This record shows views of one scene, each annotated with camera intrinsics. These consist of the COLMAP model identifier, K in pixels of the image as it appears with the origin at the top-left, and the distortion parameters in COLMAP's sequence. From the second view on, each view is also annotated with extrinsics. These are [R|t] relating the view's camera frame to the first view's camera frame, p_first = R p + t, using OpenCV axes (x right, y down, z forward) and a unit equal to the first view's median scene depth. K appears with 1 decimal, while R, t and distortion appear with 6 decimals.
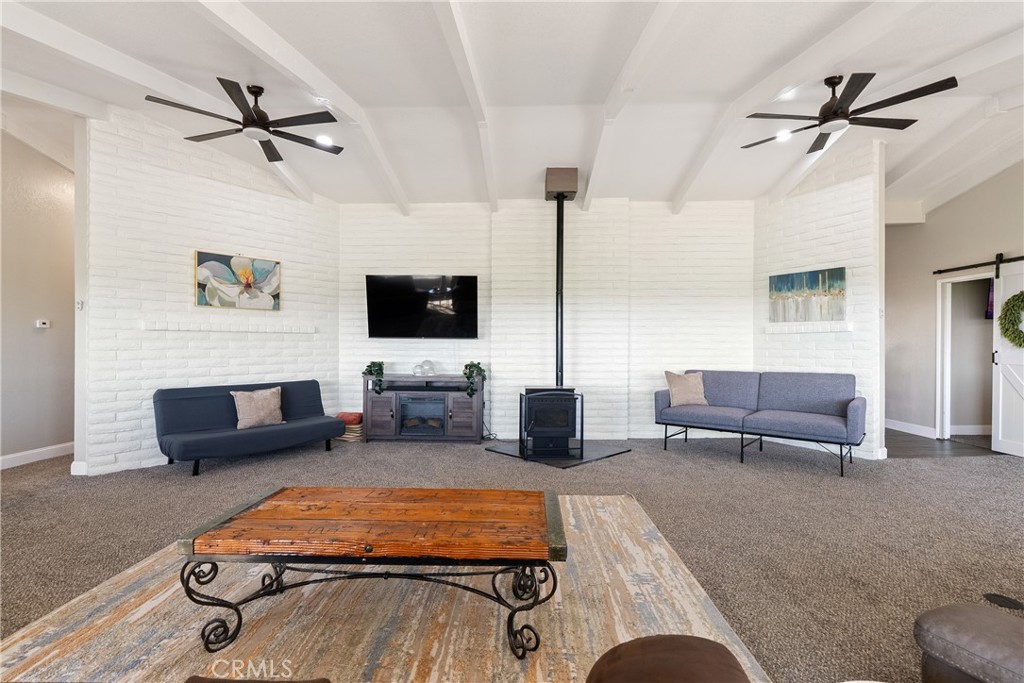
lens RADIAL K [[470.1, 0, 520.8], [0, 470.1, 343.1], [0, 0, 1]] dist [0.000781, 0.000057]
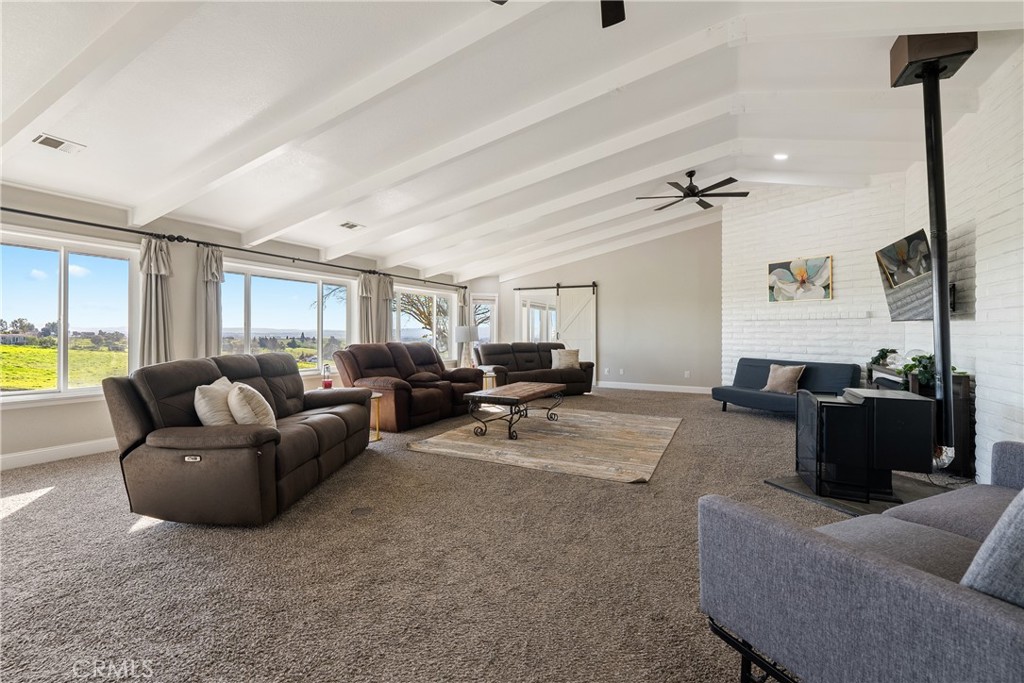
lens RADIAL K [[473.5, 0, 507.6], [0, 473.5, 334.7], [0, 0, 1]] dist [0.000603, 0.000045]
pose [[-0.423071, 0.001545, -0.906095, 0.890164], [-0.006152, 0.999971, 0.004578, 0.015375], [0.906076, 0.007511, -0.423049, 0.840089]]
